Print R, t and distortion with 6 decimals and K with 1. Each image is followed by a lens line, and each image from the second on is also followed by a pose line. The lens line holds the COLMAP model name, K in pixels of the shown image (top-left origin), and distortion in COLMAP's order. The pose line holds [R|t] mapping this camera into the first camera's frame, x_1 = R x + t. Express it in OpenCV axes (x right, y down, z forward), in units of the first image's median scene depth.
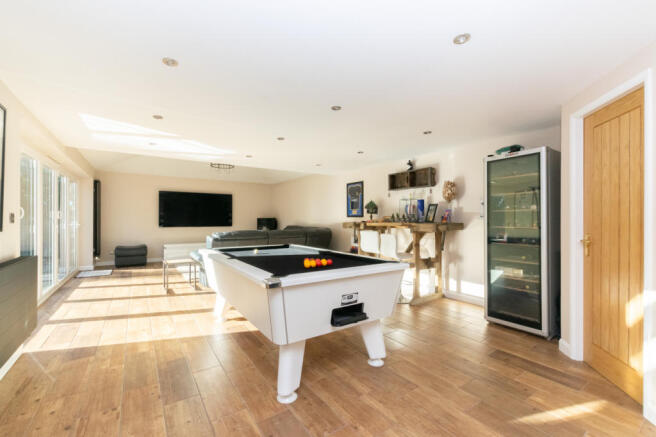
lens RADIAL K [[286.0, 0, 329.9], [0, 286.0, 218.0], [0, 0, 1]] dist [0.001254, -0.000408]
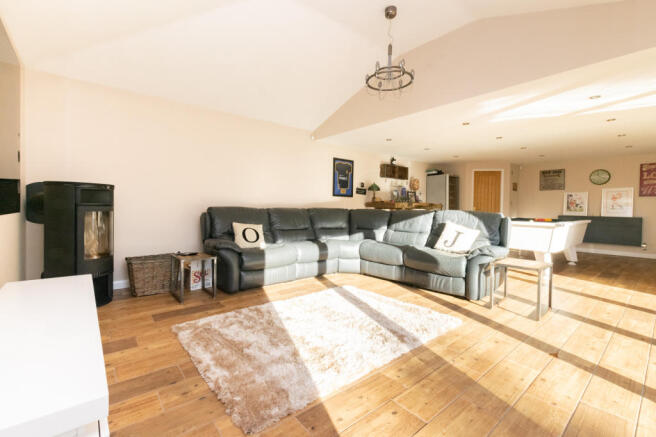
lens RADIAL K [[286.0, 0, 330.5], [0, 286.0, 208.2], [0, 0, 1]] dist [0.001254, -0.000408]
pose [[-0.109521, -0.015033, 0.993871, -0.848983], [-0.016184, 0.999780, 0.013339, 0.023663], [-0.993853, -0.014624, -0.109741, 1.156554]]
